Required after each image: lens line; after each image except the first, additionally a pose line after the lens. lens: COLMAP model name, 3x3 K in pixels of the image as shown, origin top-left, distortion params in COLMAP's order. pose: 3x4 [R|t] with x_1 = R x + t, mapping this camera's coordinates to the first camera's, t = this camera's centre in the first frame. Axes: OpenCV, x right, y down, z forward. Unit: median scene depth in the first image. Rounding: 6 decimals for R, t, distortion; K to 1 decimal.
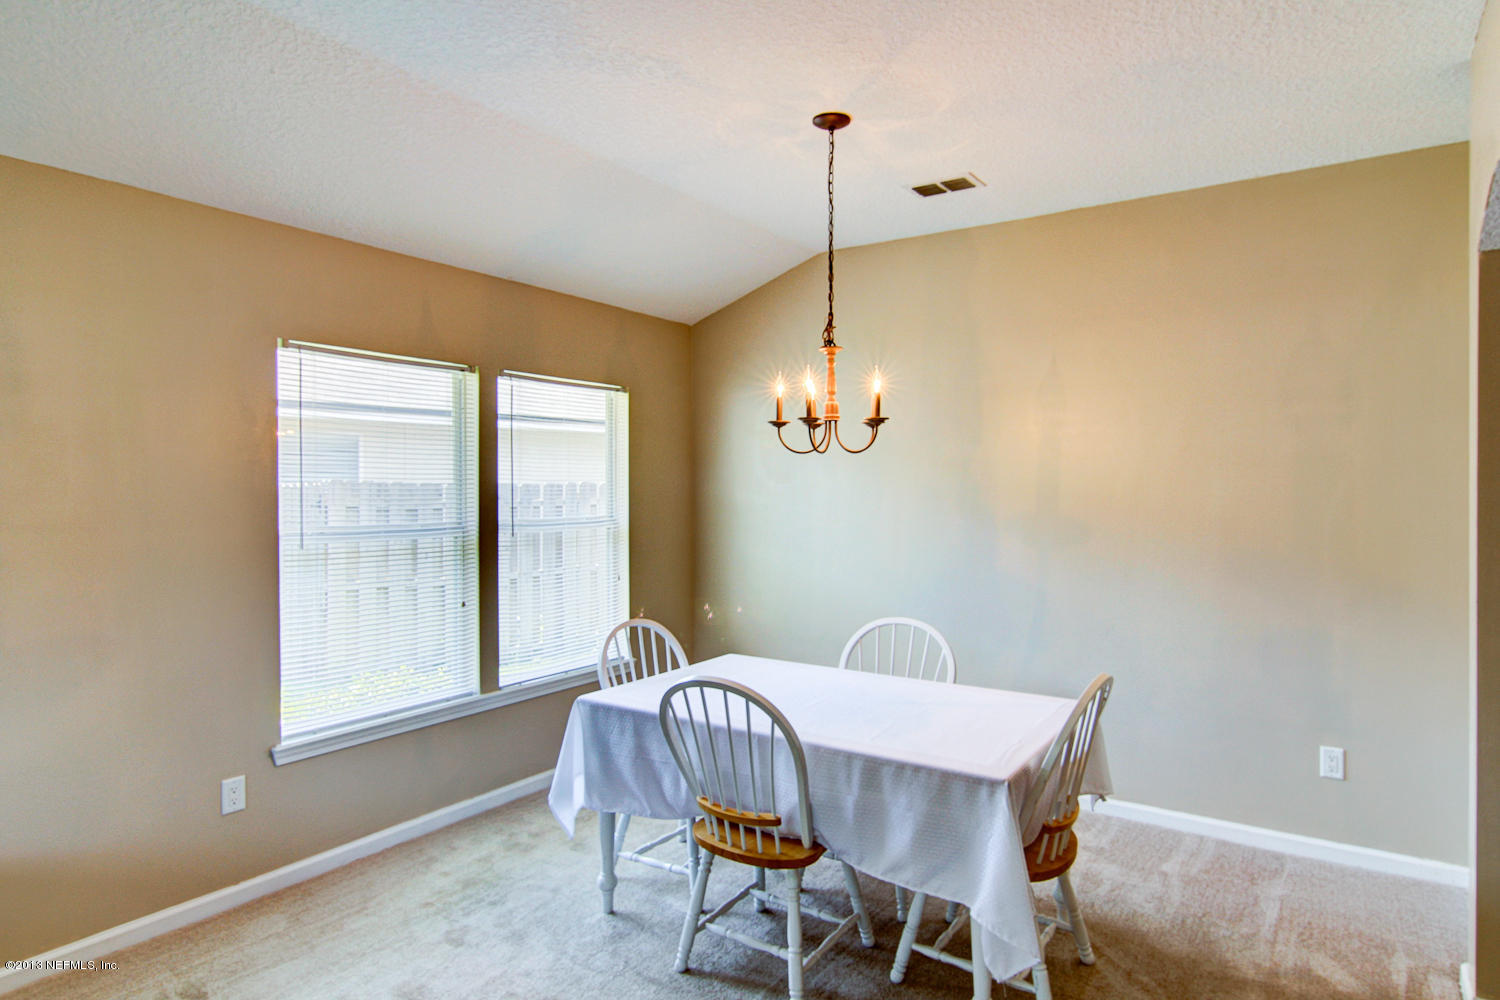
lens RADIAL K [[871.6, 0, 756.7], [0, 871.6, 498.0], [0, 0, 1]] dist [-0.000063, 0.000245]
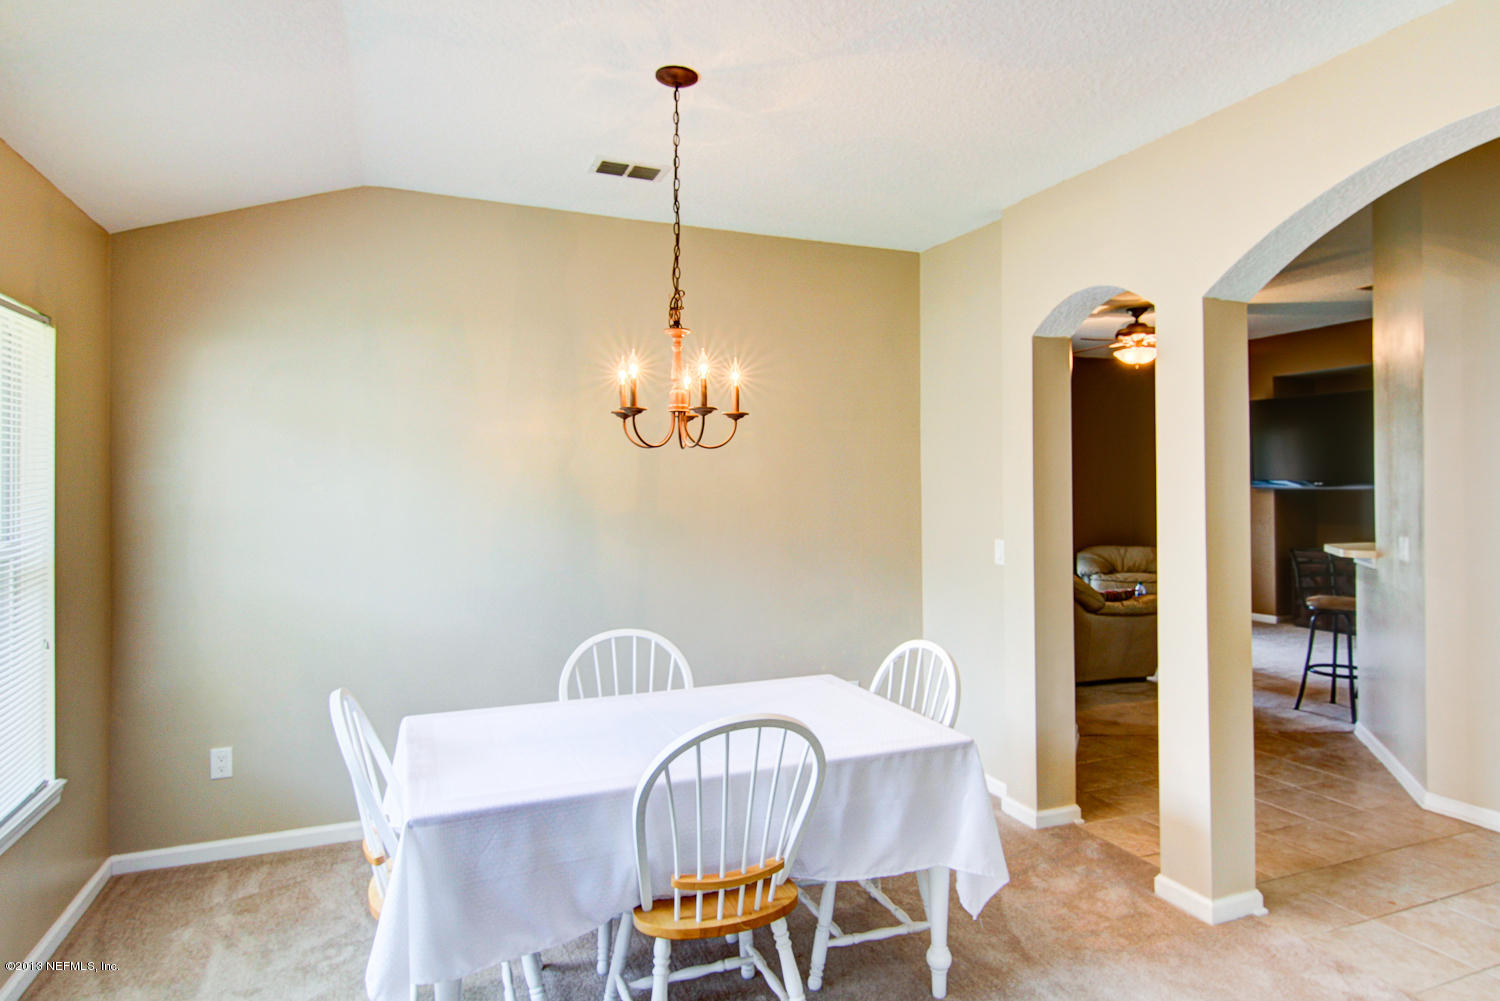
lens RADIAL K [[871.6, 0, 755.6], [0, 871.6, 489.6], [0, 0, 1]] dist [-0.000063, 0.000245]
pose [[0.557922, -0.011666, 0.829811, -0.634290], [0.021199, 0.999775, -0.000198, -0.007764], [-0.829623, 0.017702, 0.558044, 0.458491]]
